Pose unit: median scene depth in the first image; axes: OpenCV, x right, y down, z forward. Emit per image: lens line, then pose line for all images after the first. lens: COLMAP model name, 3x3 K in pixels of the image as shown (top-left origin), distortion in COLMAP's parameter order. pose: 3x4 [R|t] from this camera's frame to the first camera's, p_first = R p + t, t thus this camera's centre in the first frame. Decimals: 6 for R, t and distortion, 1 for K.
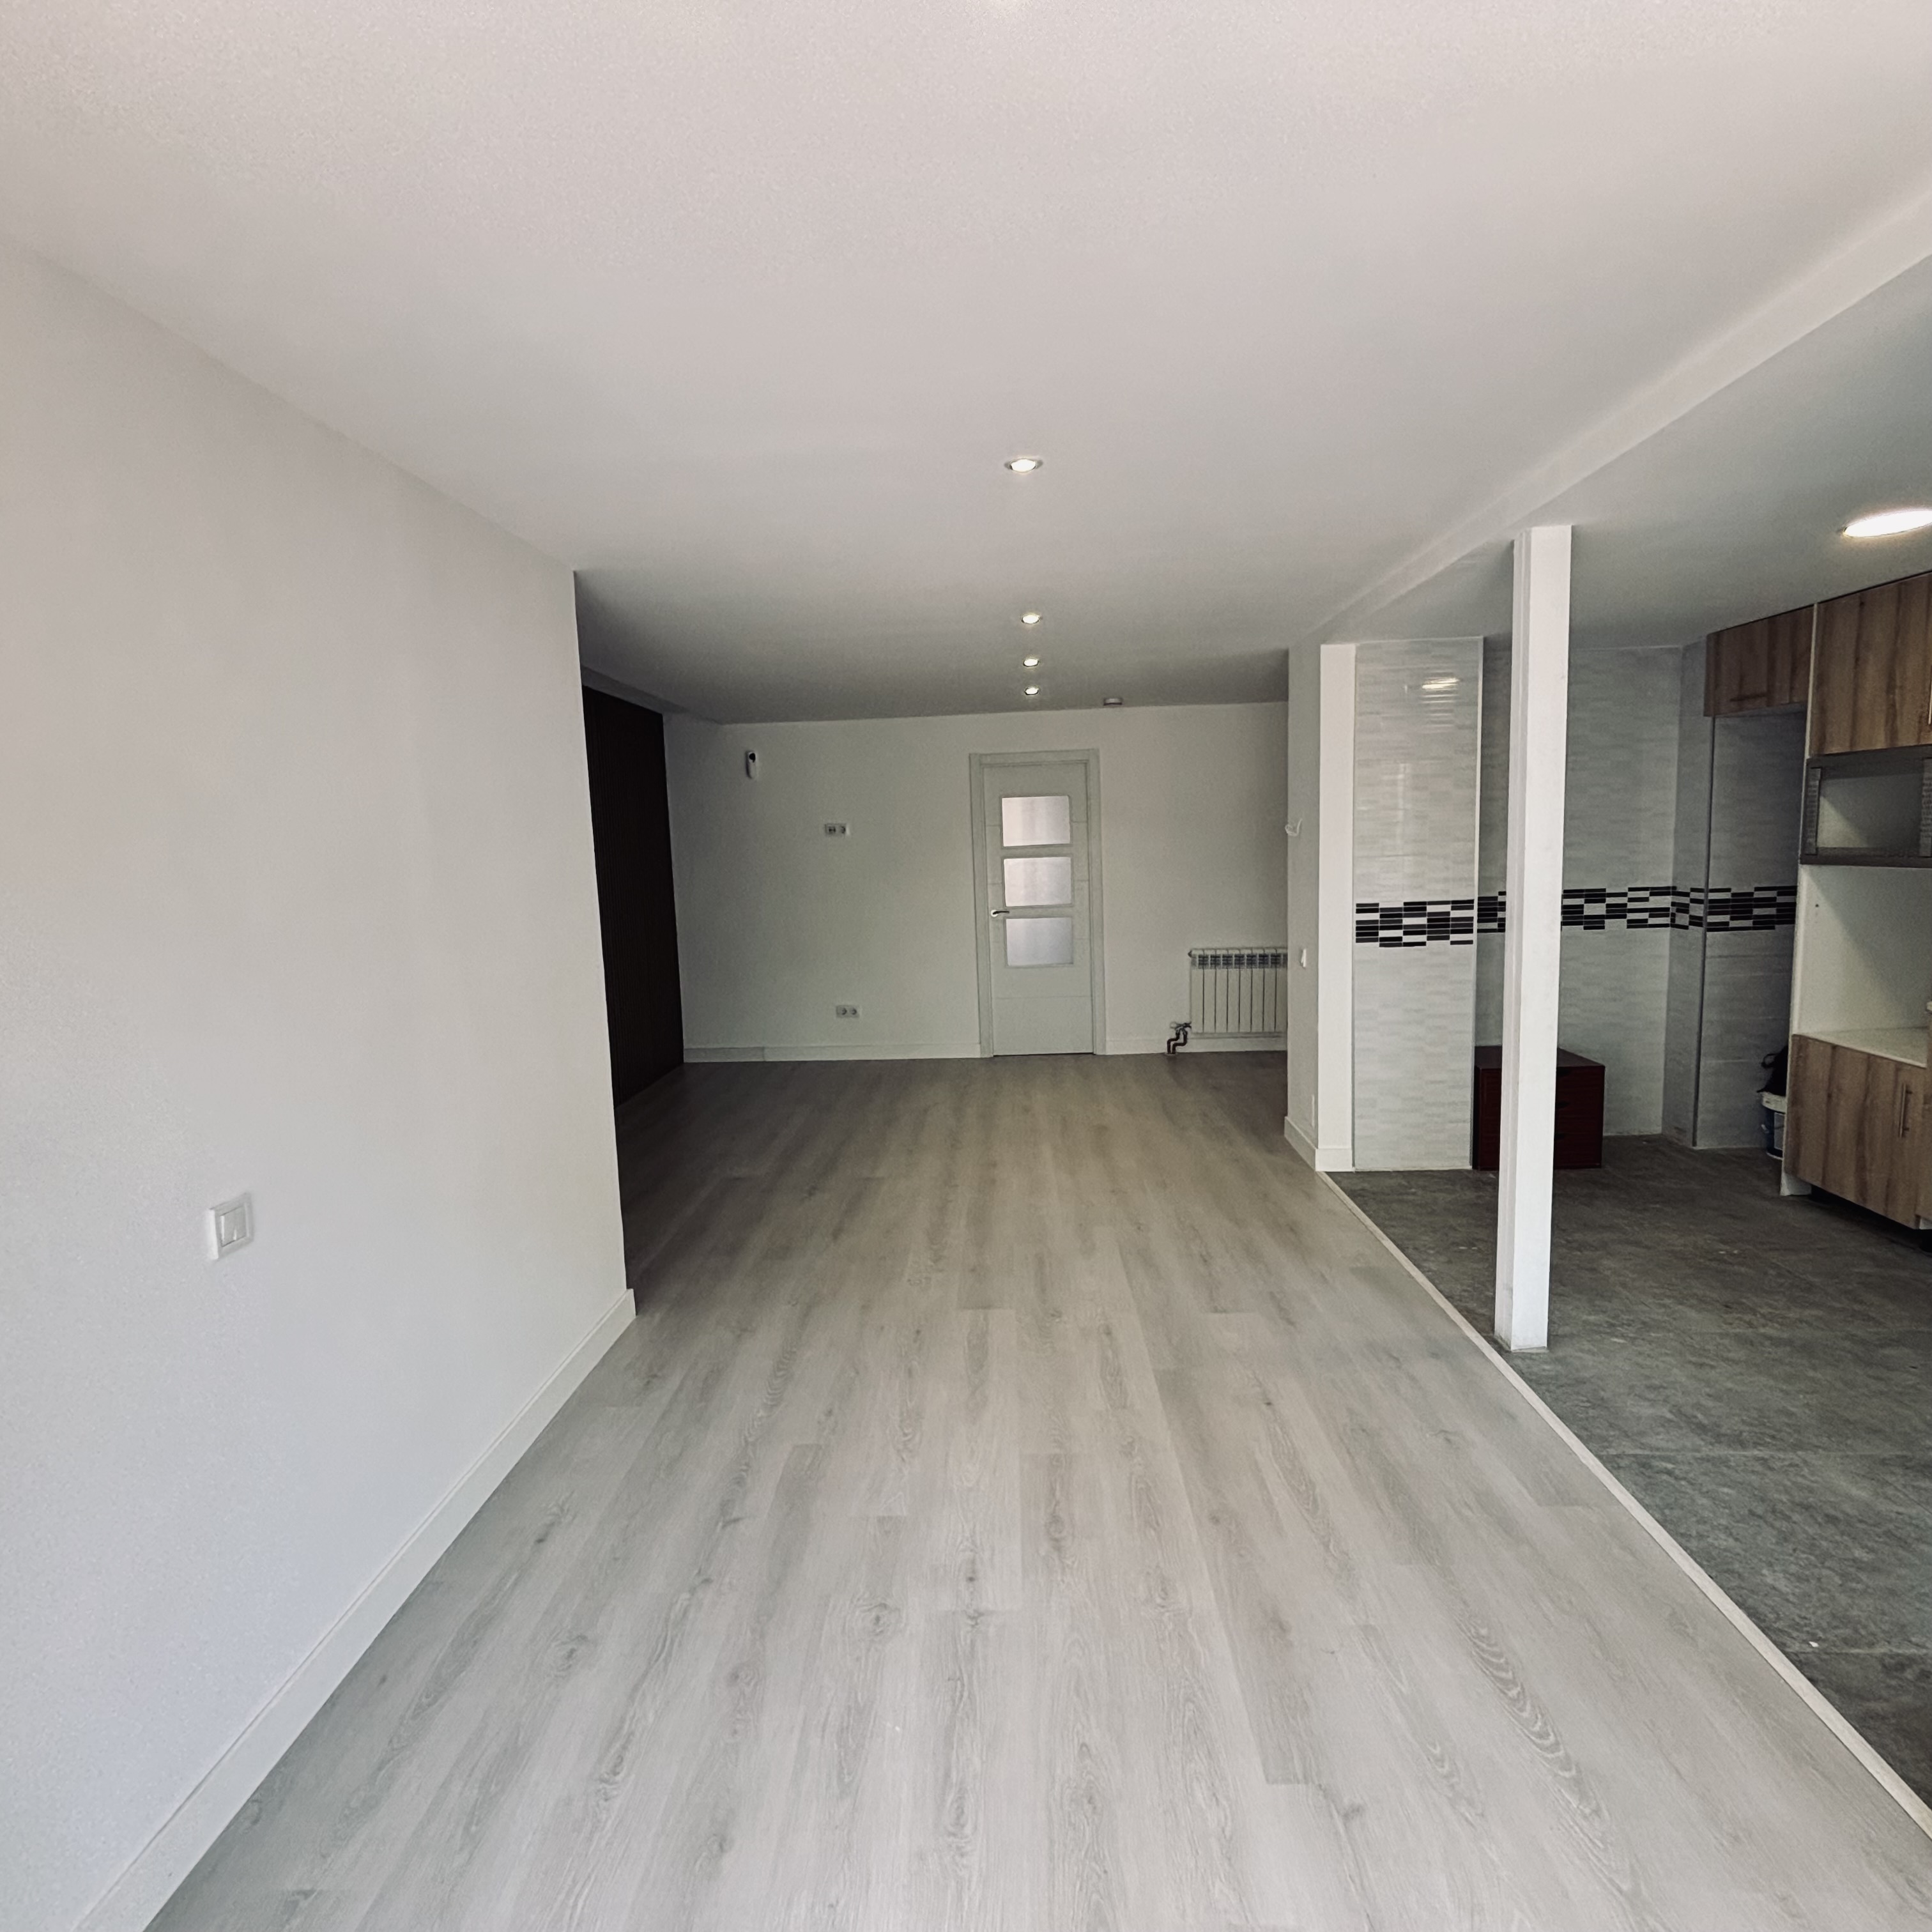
lens RADIAL K [[1037.1, 0, 966.7], [0, 1037.1, 960.0], [0, 0, 1]] dist [0.004484, -0.007847]
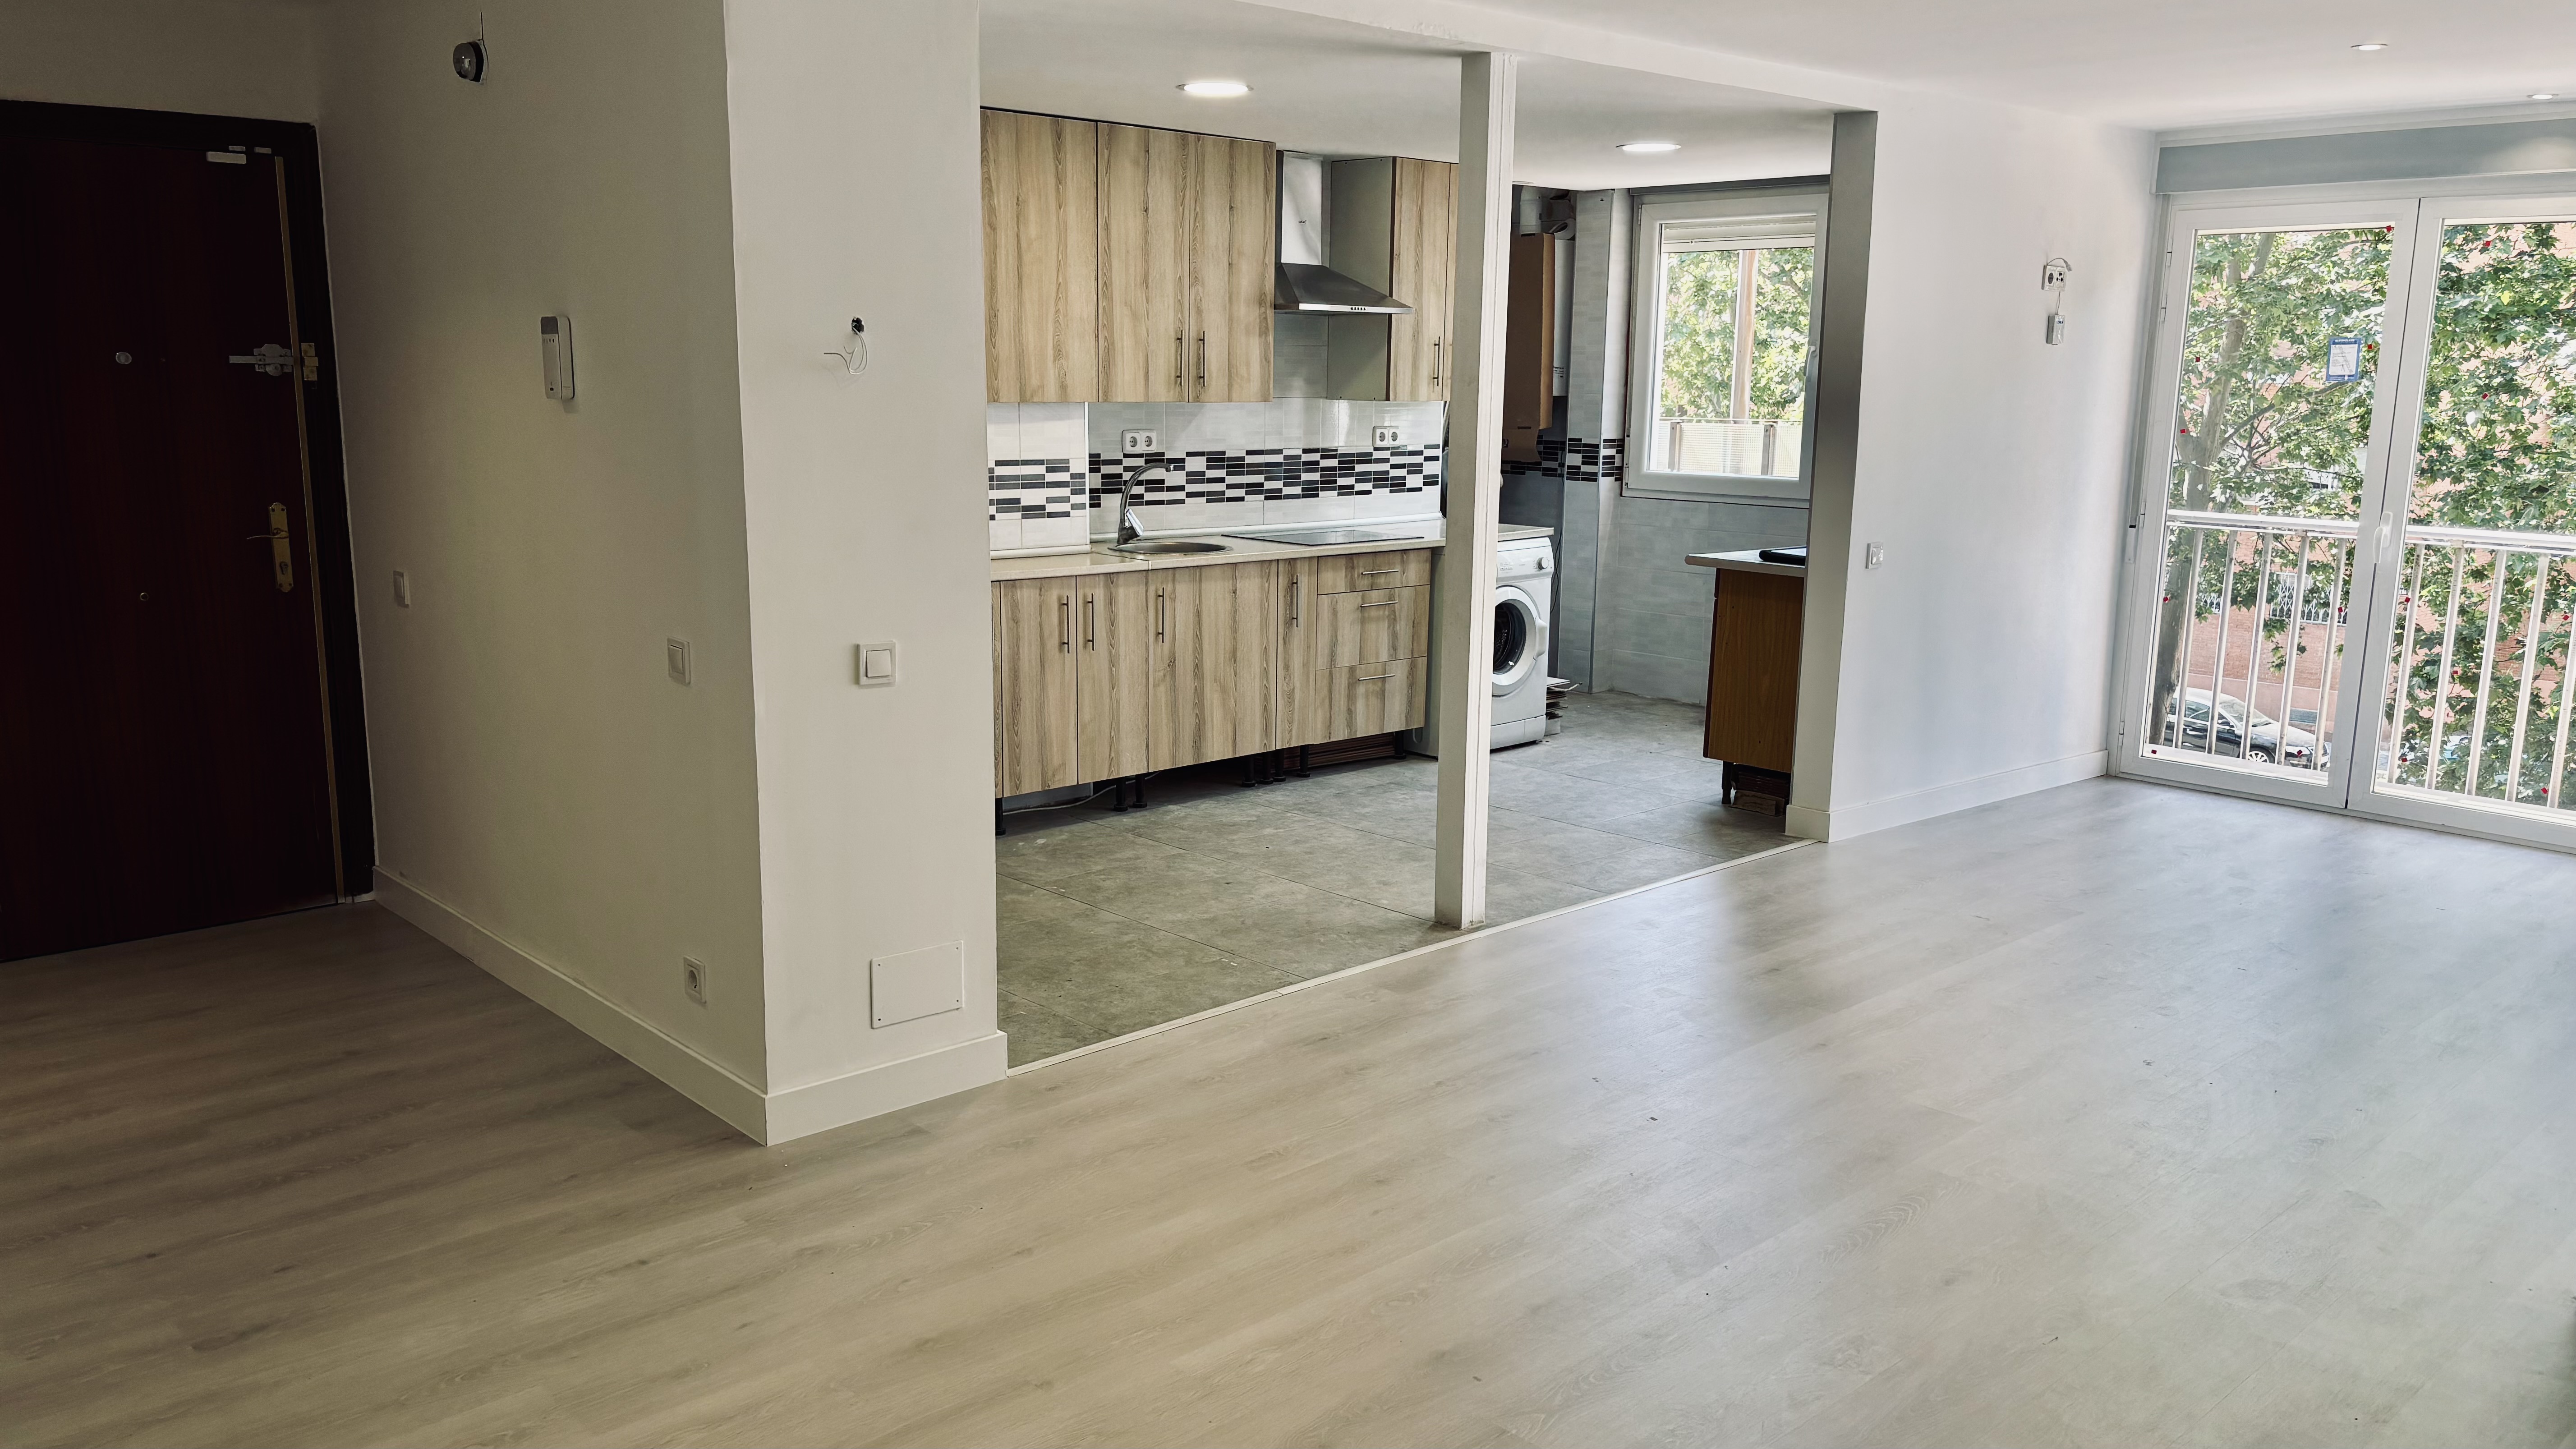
lens RADIAL K [[1939.8, 0, 1281.5], [0, 1939.8, 762.5], [0, 0, 1]] dist [0.057276, -0.061546]
pose [[-0.713825, -0.117738, 0.690356, -0.398069], [0.091097, 0.961781, 0.258223, -0.175151], [-0.694374, 0.247215, -0.675818, 1.612497]]
